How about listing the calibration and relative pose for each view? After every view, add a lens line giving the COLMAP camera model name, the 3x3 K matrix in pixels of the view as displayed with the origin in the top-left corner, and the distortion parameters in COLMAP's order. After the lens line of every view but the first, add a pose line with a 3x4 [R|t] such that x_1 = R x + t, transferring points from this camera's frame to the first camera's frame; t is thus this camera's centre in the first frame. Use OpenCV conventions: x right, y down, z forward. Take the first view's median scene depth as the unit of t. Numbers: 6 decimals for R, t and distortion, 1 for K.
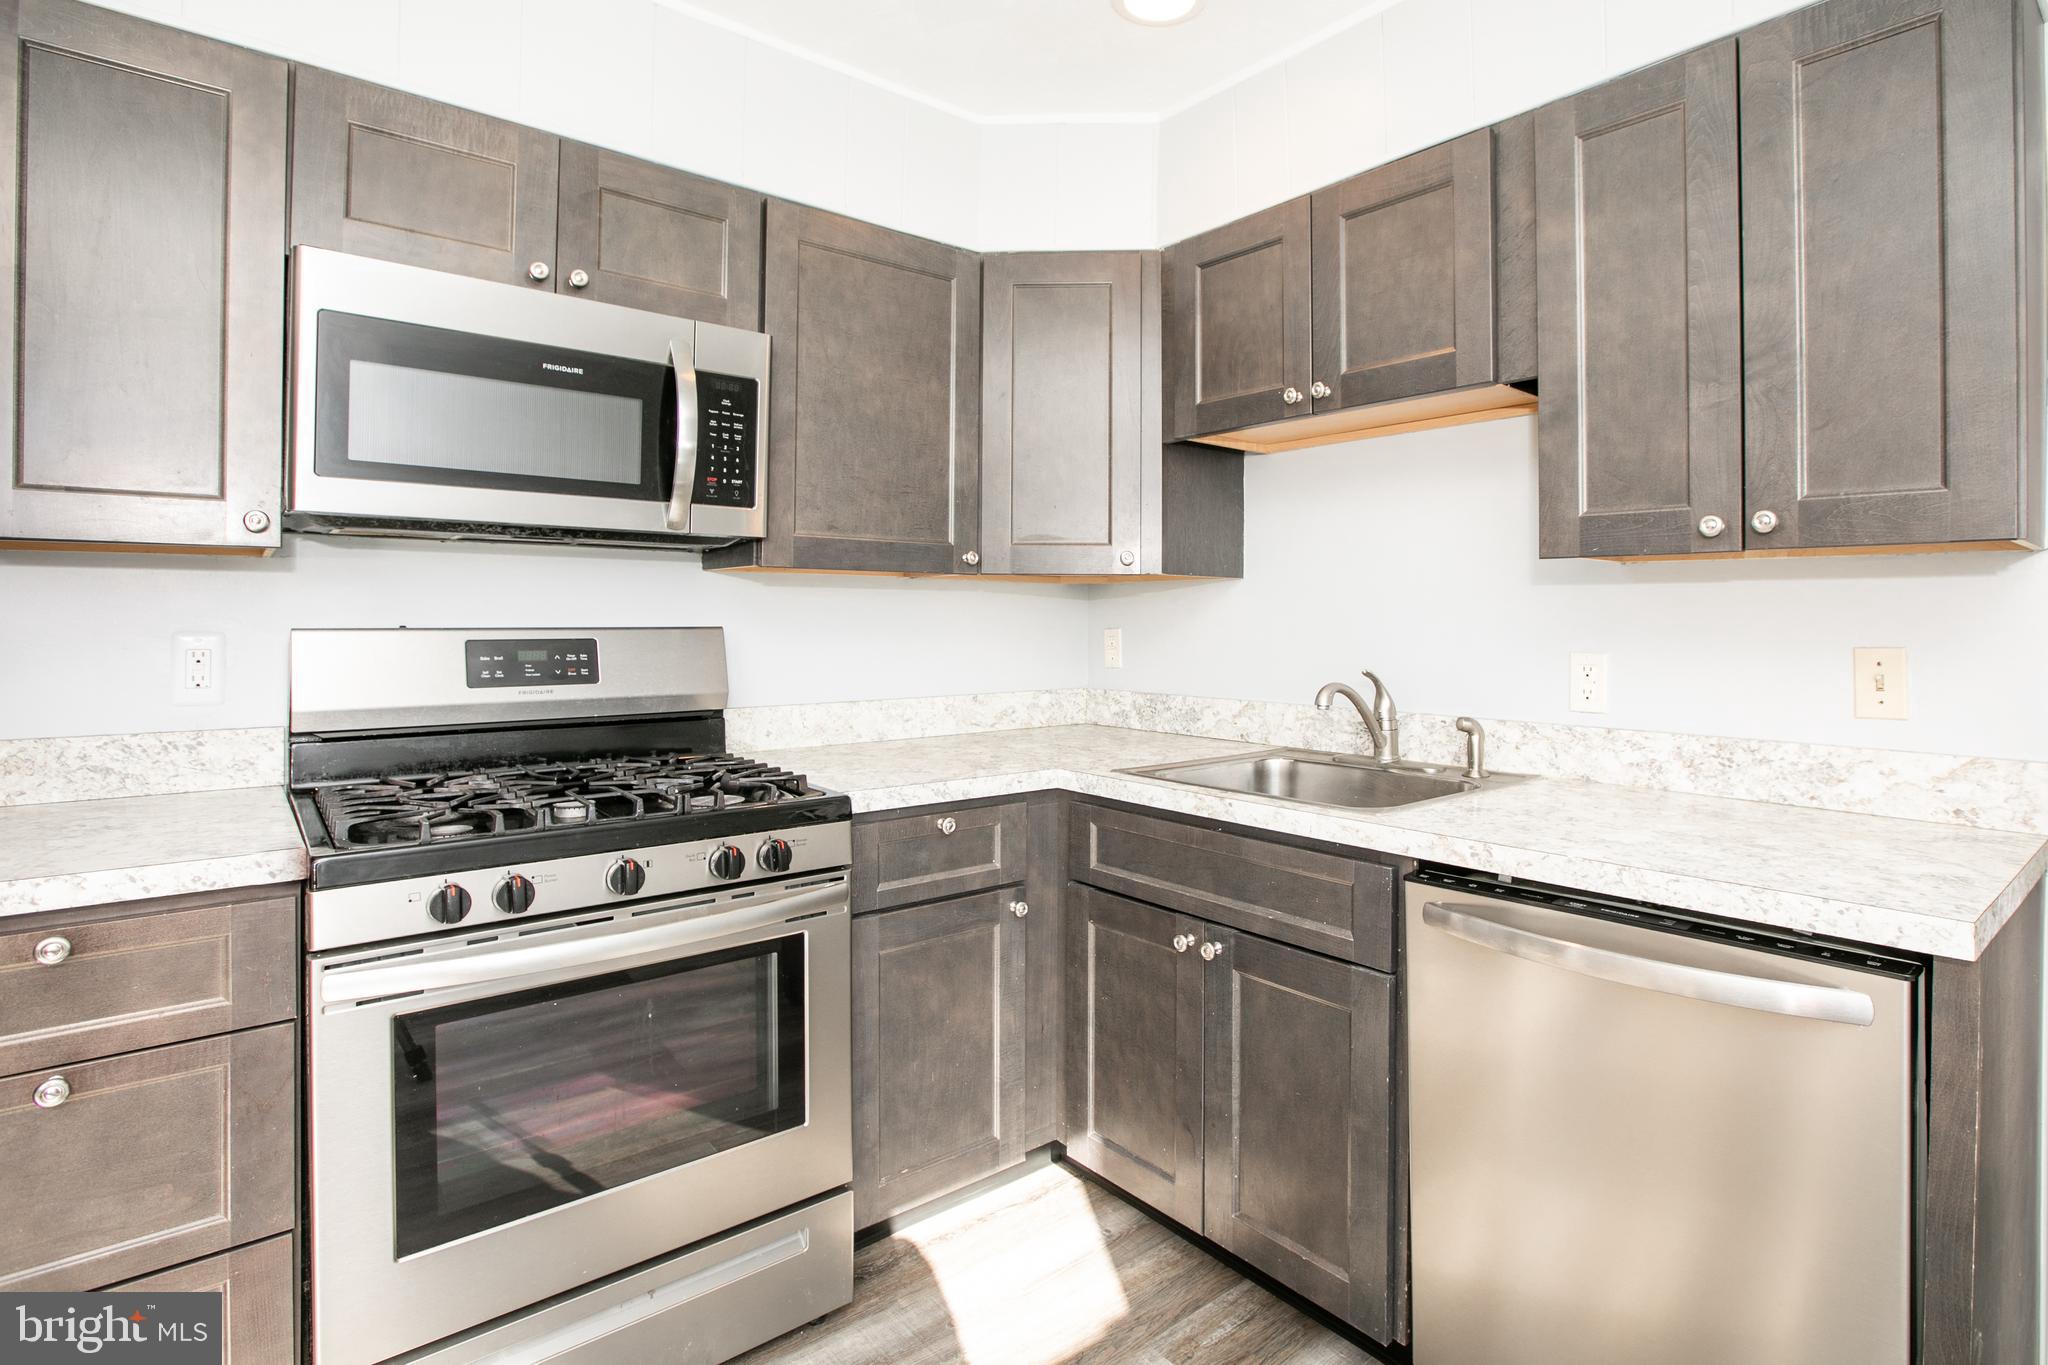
lens RADIAL K [[1029.3, 0, 1080.4], [0, 1029.3, 616.0], [0, 0, 1]] dist [-0.037987, 0.005694]
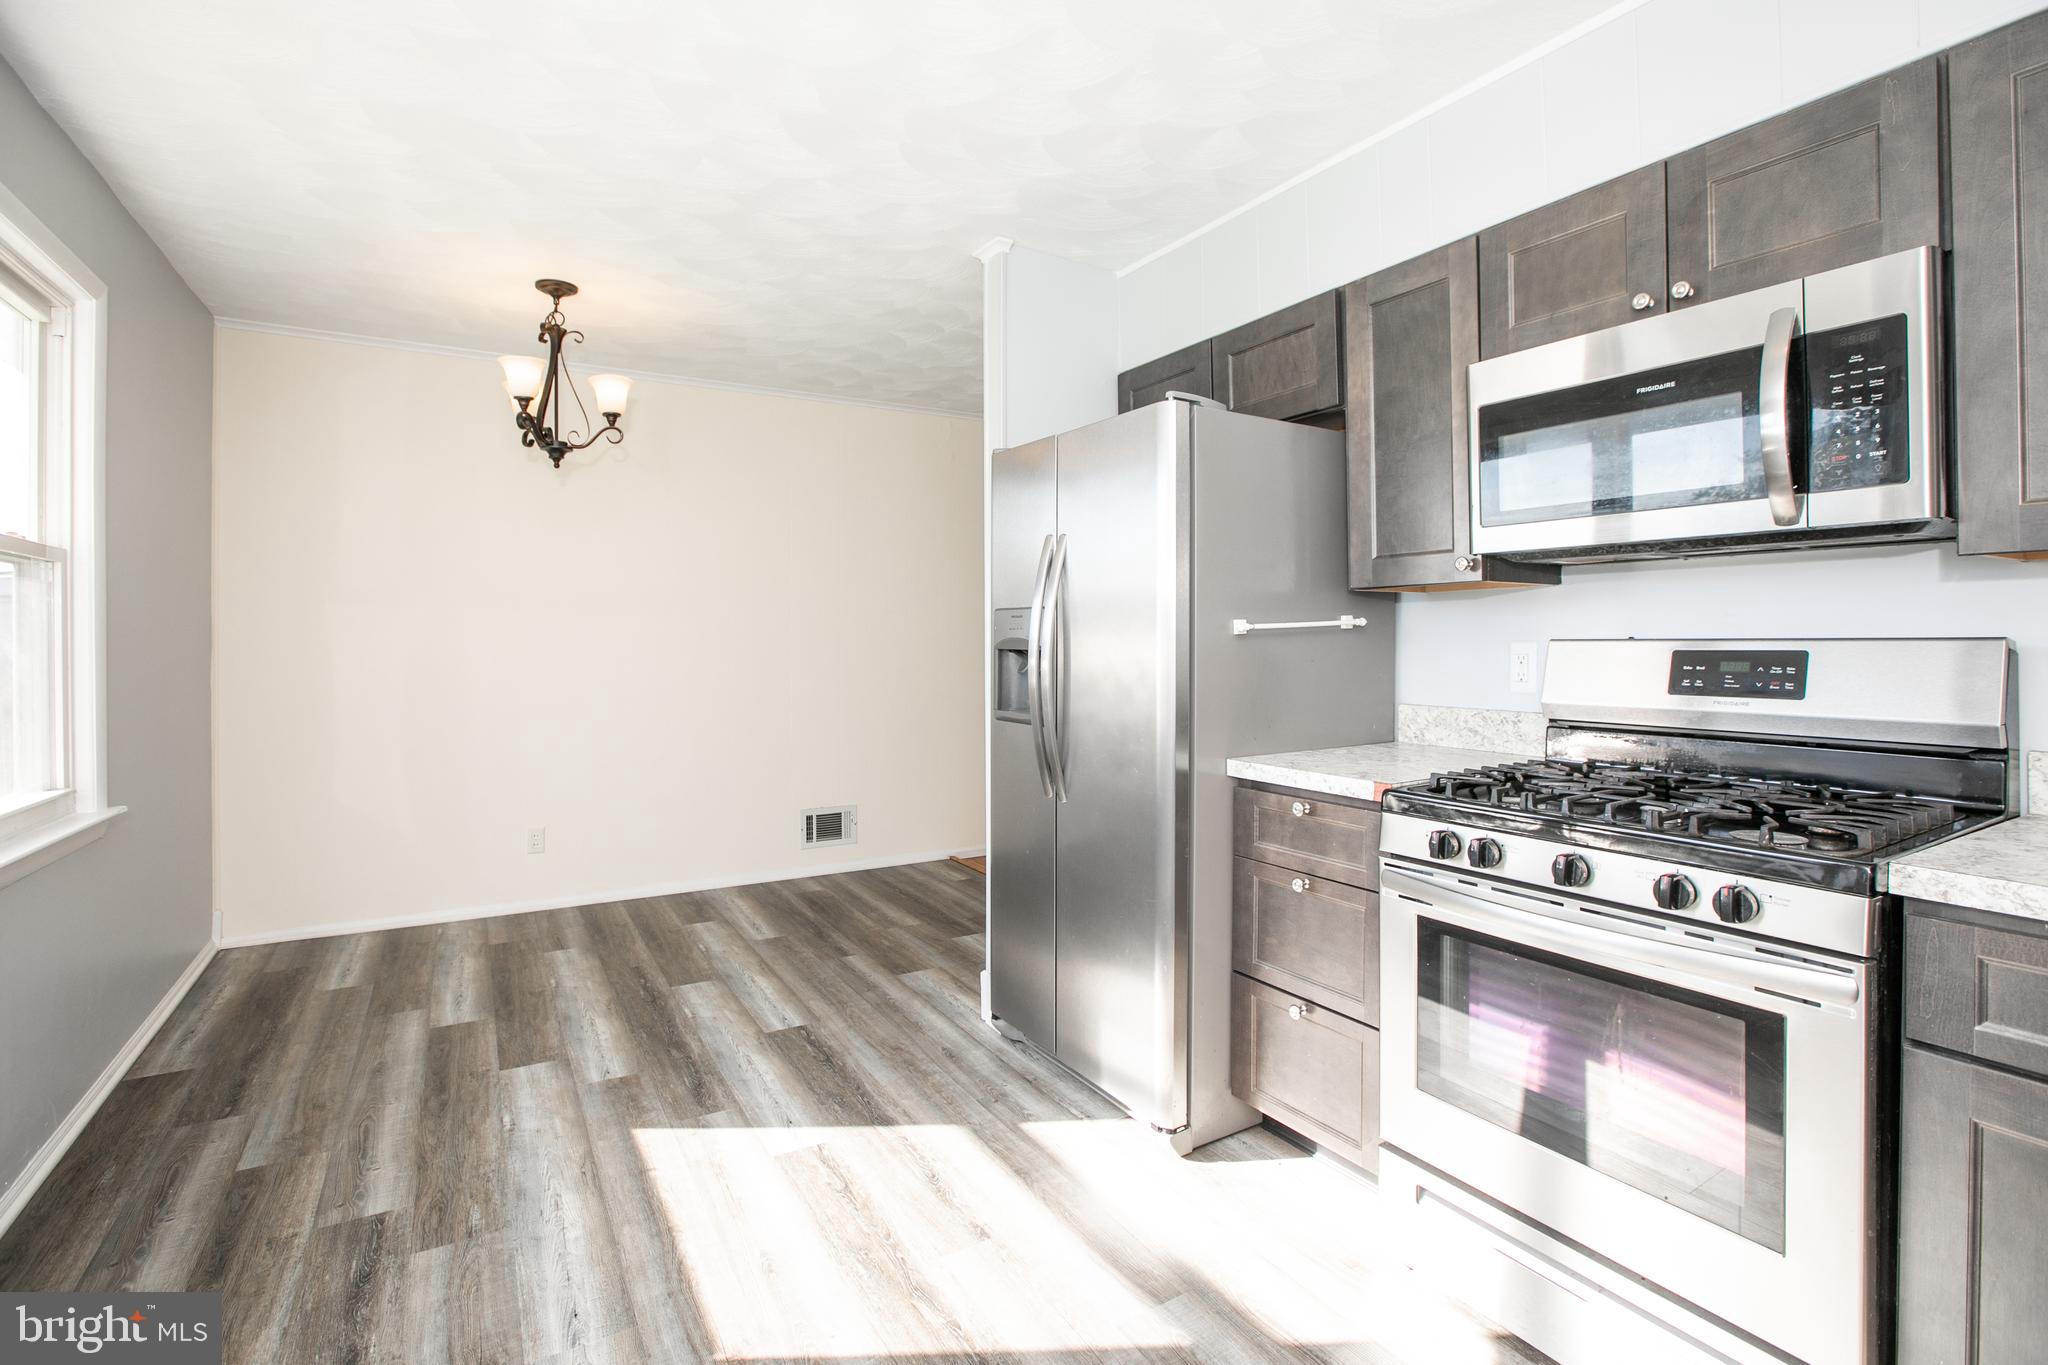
lens RADIAL K [[978.5, 0, 1002.8], [0, 978.5, 638.7], [0, 0, 1]] dist [-0.048073, 0.014977]
pose [[-0.201319, -0.003823, -0.979518, 0.539716], [0.006420, 0.999966, -0.005222, 0.012199], [0.979505, -0.007340, -0.201288, 0.507447]]
